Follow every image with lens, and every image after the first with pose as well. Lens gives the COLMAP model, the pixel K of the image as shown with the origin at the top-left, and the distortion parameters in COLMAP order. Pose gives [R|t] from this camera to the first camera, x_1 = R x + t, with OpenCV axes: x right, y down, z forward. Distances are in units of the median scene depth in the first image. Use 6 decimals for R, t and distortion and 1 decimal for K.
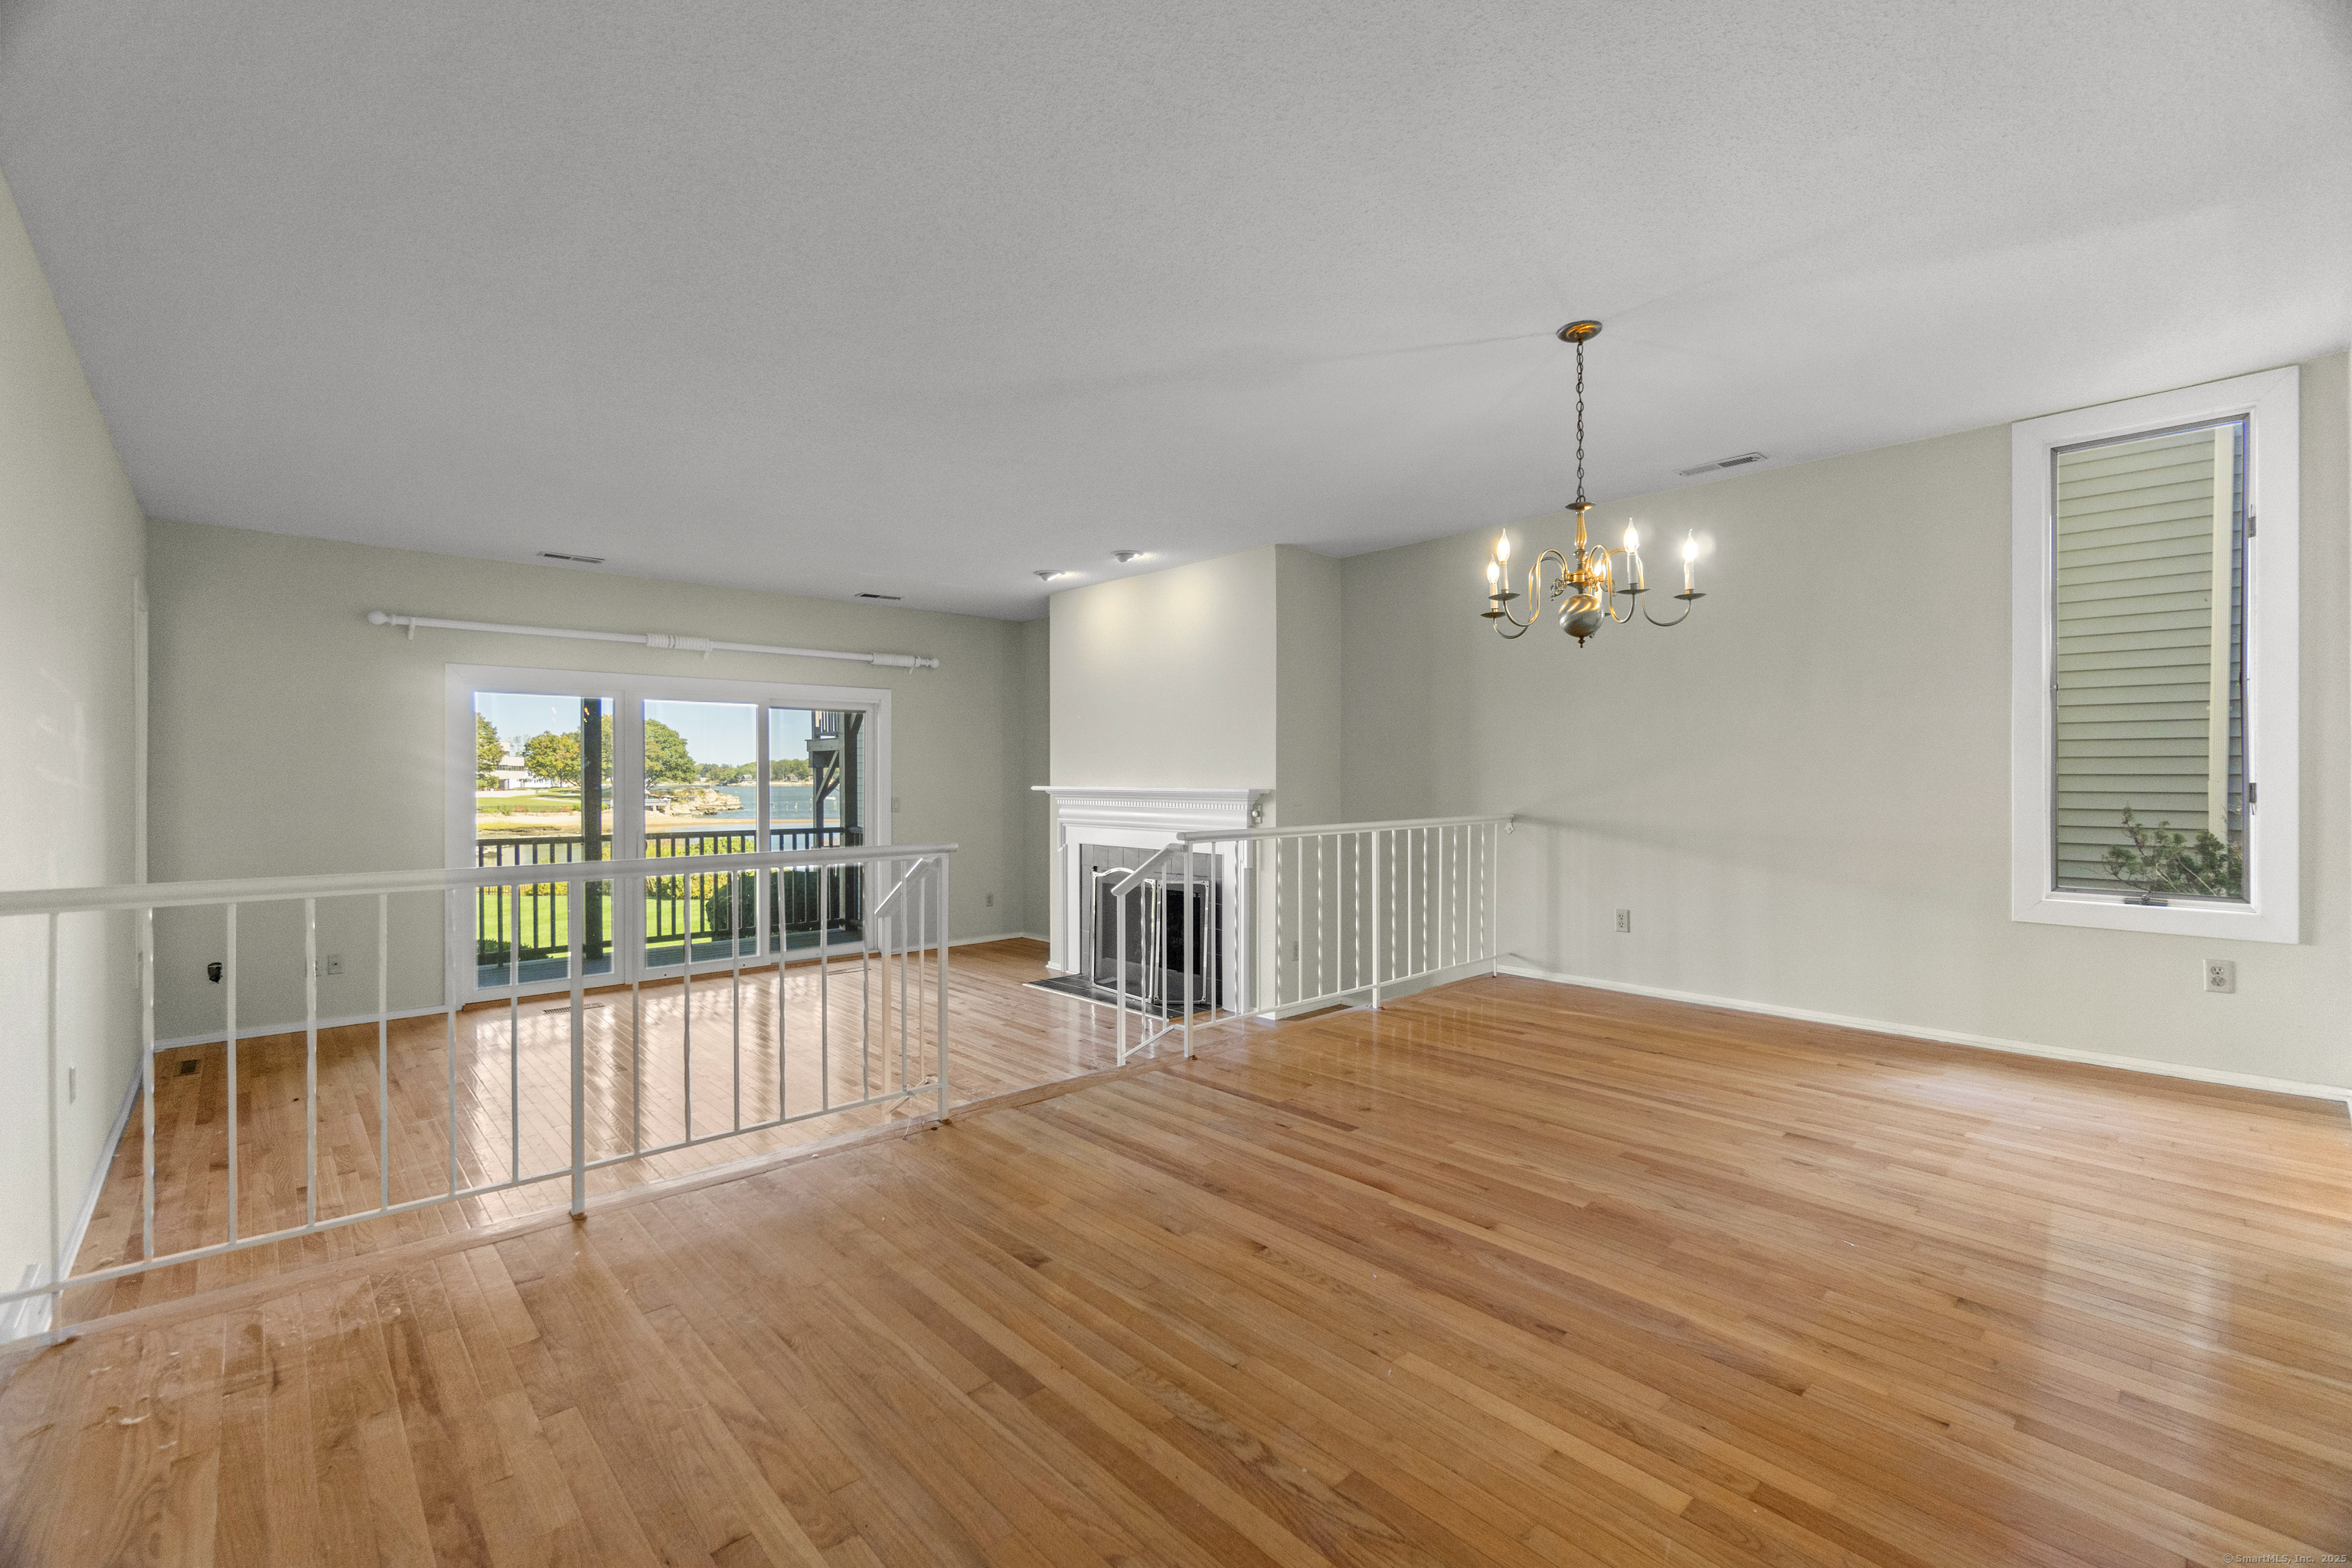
lens RADIAL K [[1007.5, 0, 1168.1], [0, 1007.5, 780.7], [0, 0, 1]] dist [-0.004193, 0.000641]
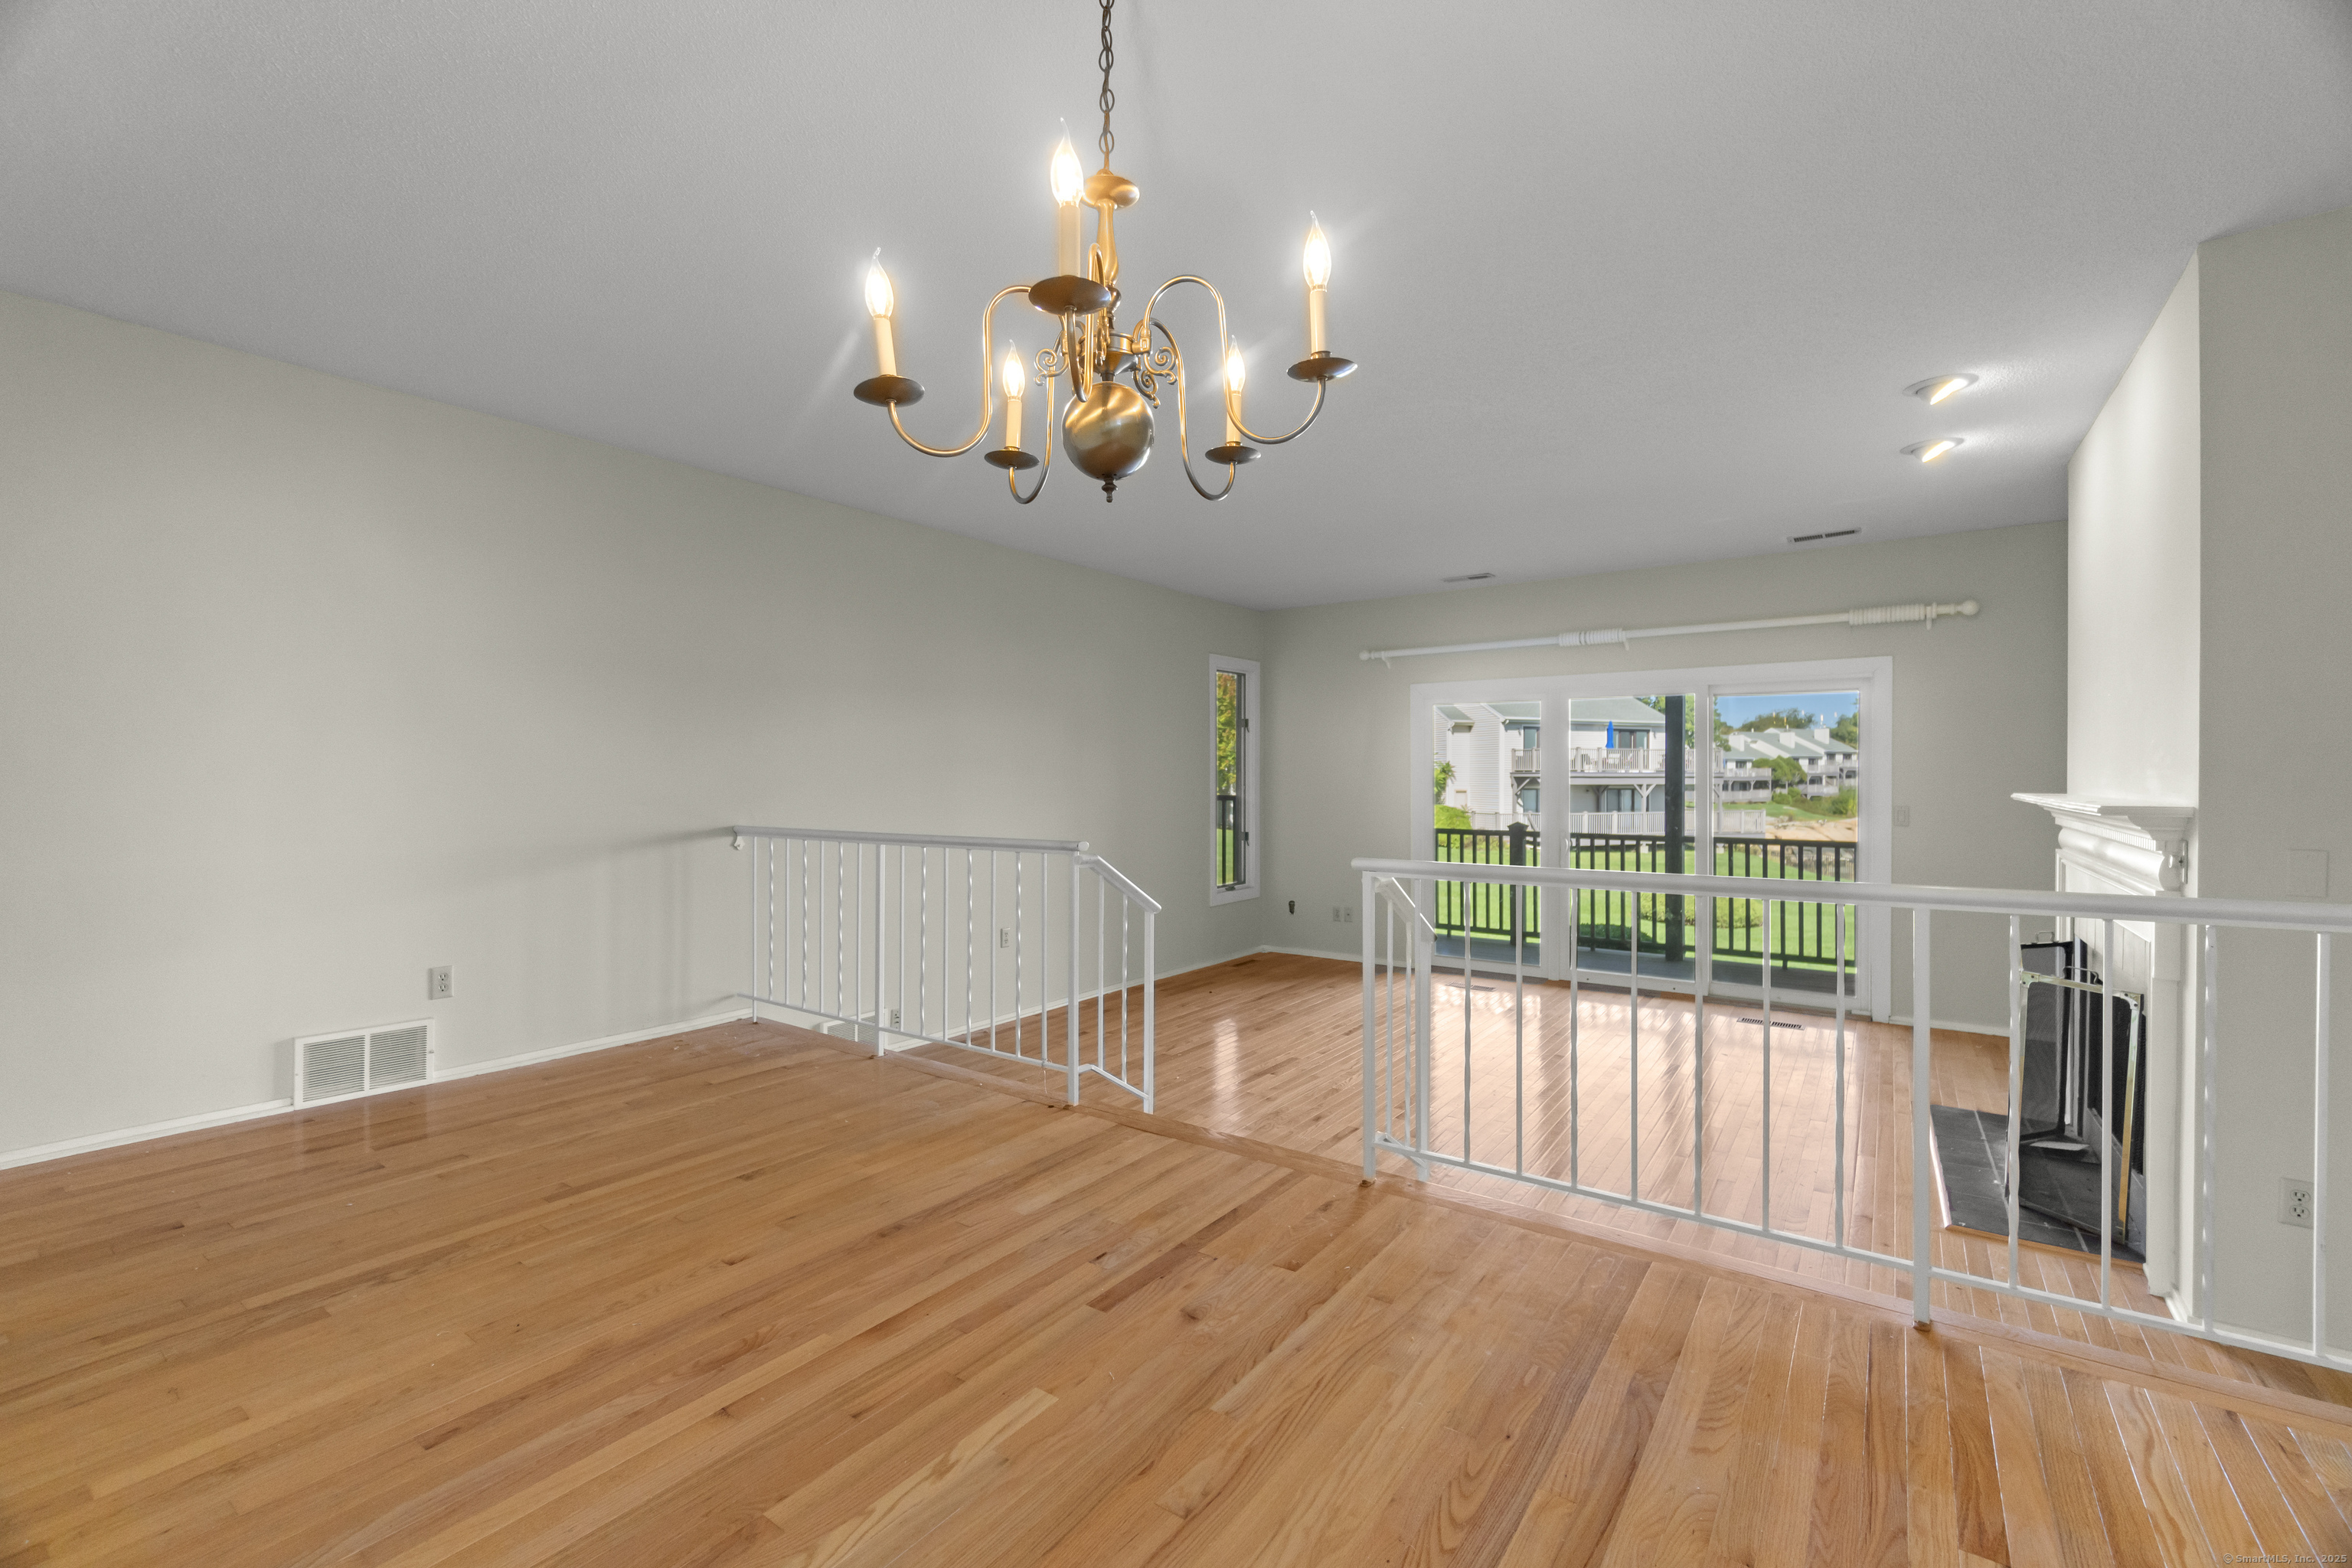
lens RADIAL K [[1007.5, 0, 1168.1], [0, 1007.5, 780.7], [0, 0, 1]] dist [-0.004193, 0.000641]
pose [[0.202077, 0.005271, -0.979356, 0.429750], [-0.003419, 0.999983, 0.004677, -0.003337], [0.979364, 0.002404, 0.202091, 0.462552]]
